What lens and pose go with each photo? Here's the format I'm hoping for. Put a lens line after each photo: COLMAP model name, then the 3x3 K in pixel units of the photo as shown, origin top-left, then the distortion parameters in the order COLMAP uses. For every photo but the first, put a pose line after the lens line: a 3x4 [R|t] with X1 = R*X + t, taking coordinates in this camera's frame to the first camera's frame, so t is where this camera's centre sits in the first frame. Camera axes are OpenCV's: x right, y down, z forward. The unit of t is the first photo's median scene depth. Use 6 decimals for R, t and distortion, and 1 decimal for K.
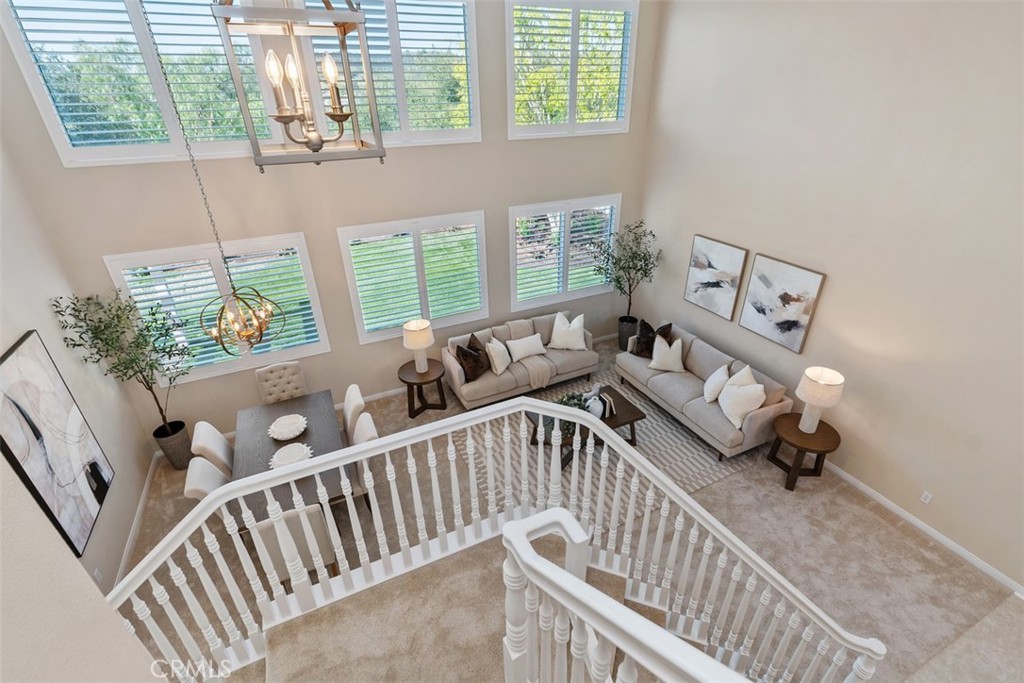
lens RADIAL K [[465.7, 0, 516.0], [0, 465.7, 341.6], [0, 0, 1]] dist [0.005857, 0.000497]
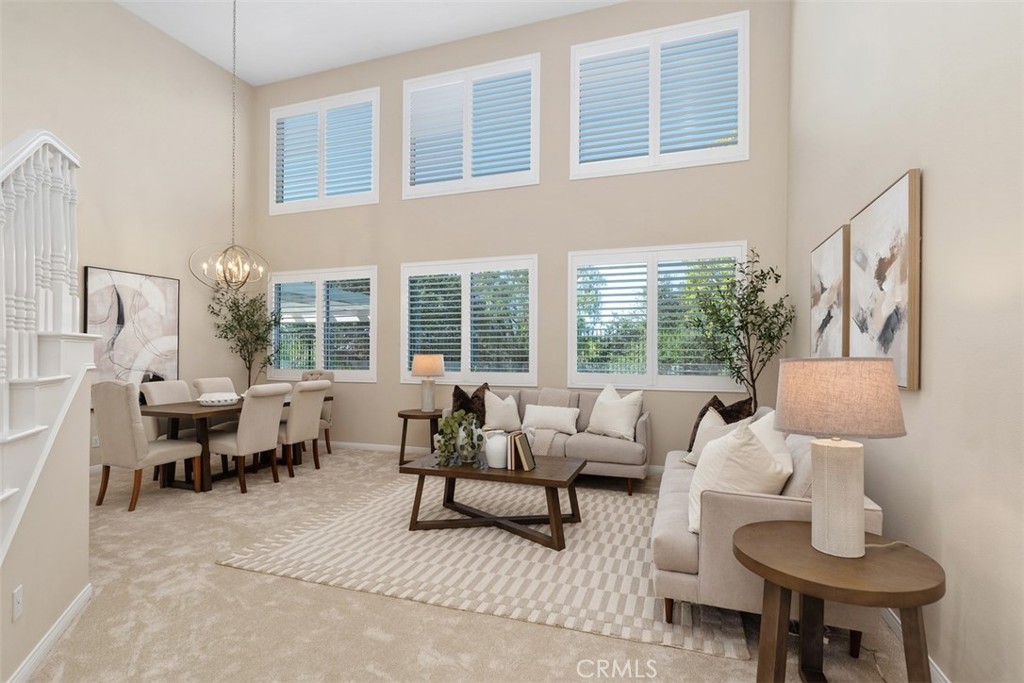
lens RADIAL K [[500.7, 0, 507.1], [0, 500.7, 349.0], [0, 0, 1]] dist [0.011532, 0.000160]
pose [[0.704352, 0.013696, -0.709718, 0.626647], [-0.347178, 0.878720, -0.327596, 0.232410], [0.619157, 0.477142, 0.623683, 0.494355]]
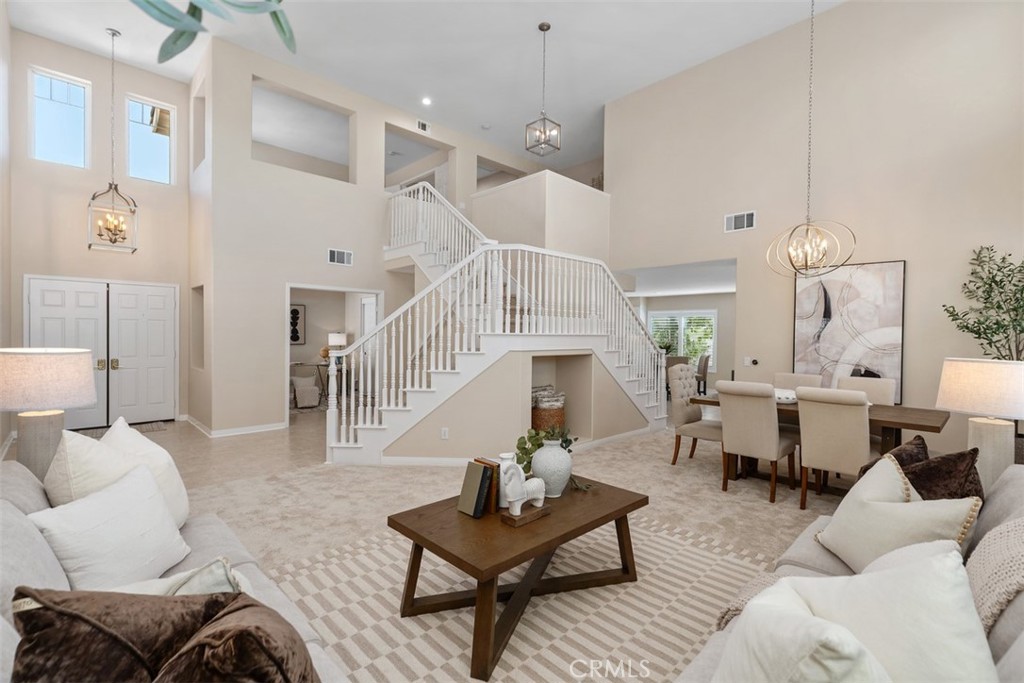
lens RADIAL K [[465.7, 0, 513.6], [0, 465.7, 340.4], [0, 0, 1]] dist [0.005857, 0.000497]
pose [[-0.950005, 0.011603, -0.312020, 0.298283], [-0.142027, 0.873885, 0.464923, -0.176758], [0.278064, 0.485994, -0.828547, 1.240992]]
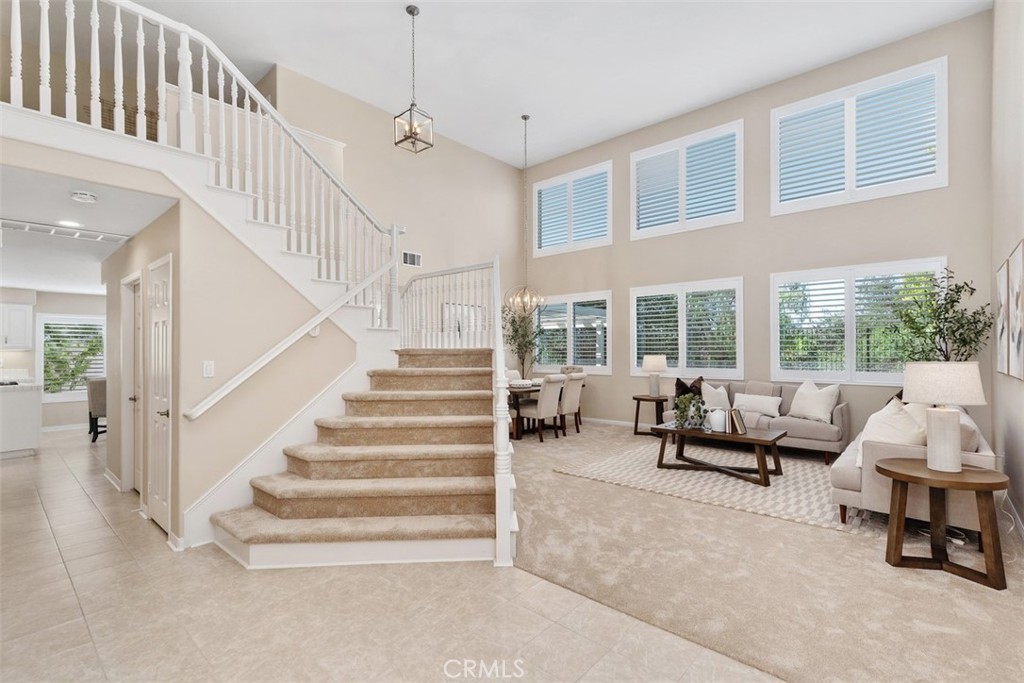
lens RADIAL K [[465.7, 0, 511.8], [0, 465.7, 343.9], [0, 0, 1]] dist [0.005857, 0.000497]
pose [[0.385175, 0.003695, -0.922836, 0.840511], [-0.438054, 0.880884, -0.179309, 0.346474], [0.812249, 0.473317, 0.340914, 0.249409]]
